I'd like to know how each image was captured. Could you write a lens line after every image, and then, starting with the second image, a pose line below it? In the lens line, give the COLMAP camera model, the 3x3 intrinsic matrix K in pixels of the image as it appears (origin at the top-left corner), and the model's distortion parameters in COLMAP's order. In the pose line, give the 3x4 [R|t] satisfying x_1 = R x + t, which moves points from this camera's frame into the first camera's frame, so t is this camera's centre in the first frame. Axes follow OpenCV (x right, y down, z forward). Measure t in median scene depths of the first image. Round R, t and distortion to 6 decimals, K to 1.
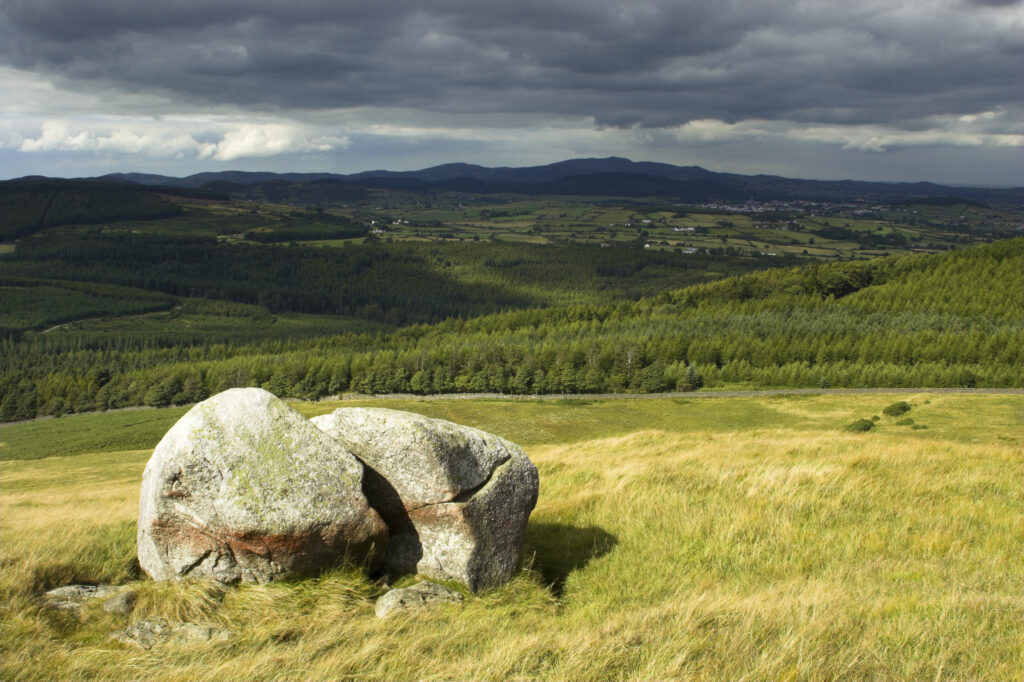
lens RADIAL K [[939.8, 0, 512.0], [0, 939.8, 341.0], [0, 0, 1]] dist [-0.127968, 0.093524]
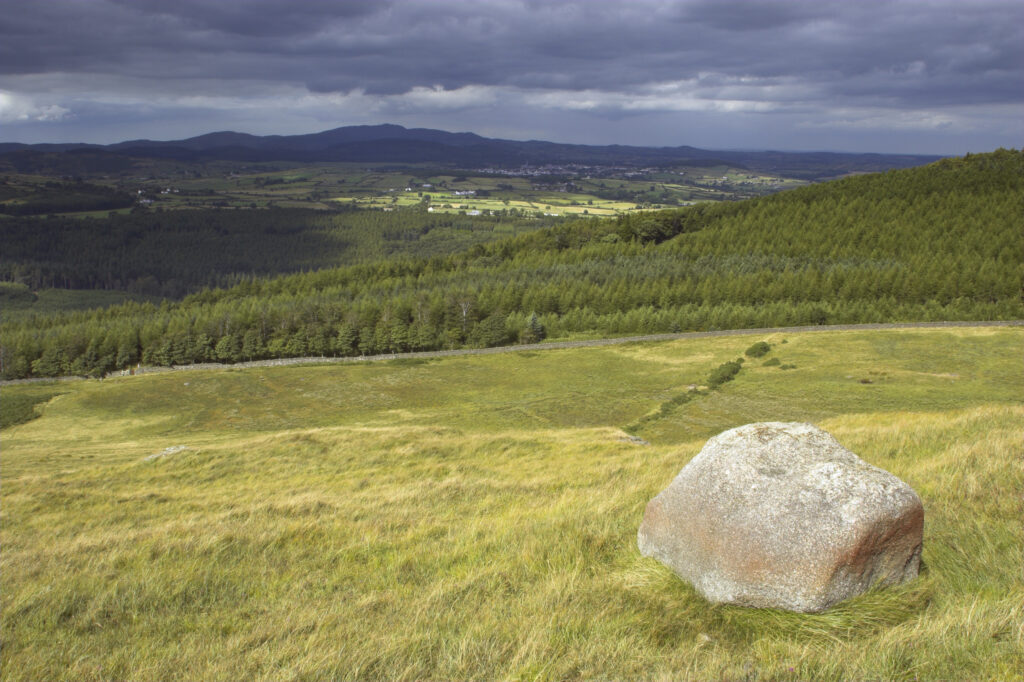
lens RADIAL K [[939.8, 0, 512.0], [0, 939.8, 341.0], [0, 0, 1]] dist [-0.127968, 0.093524]
pose [[0.972032, -0.049507, 0.229569, -0.039773], [0.041677, 0.998376, 0.038832, 0.014811], [-0.231119, -0.028178, 0.972517, 0.112165]]
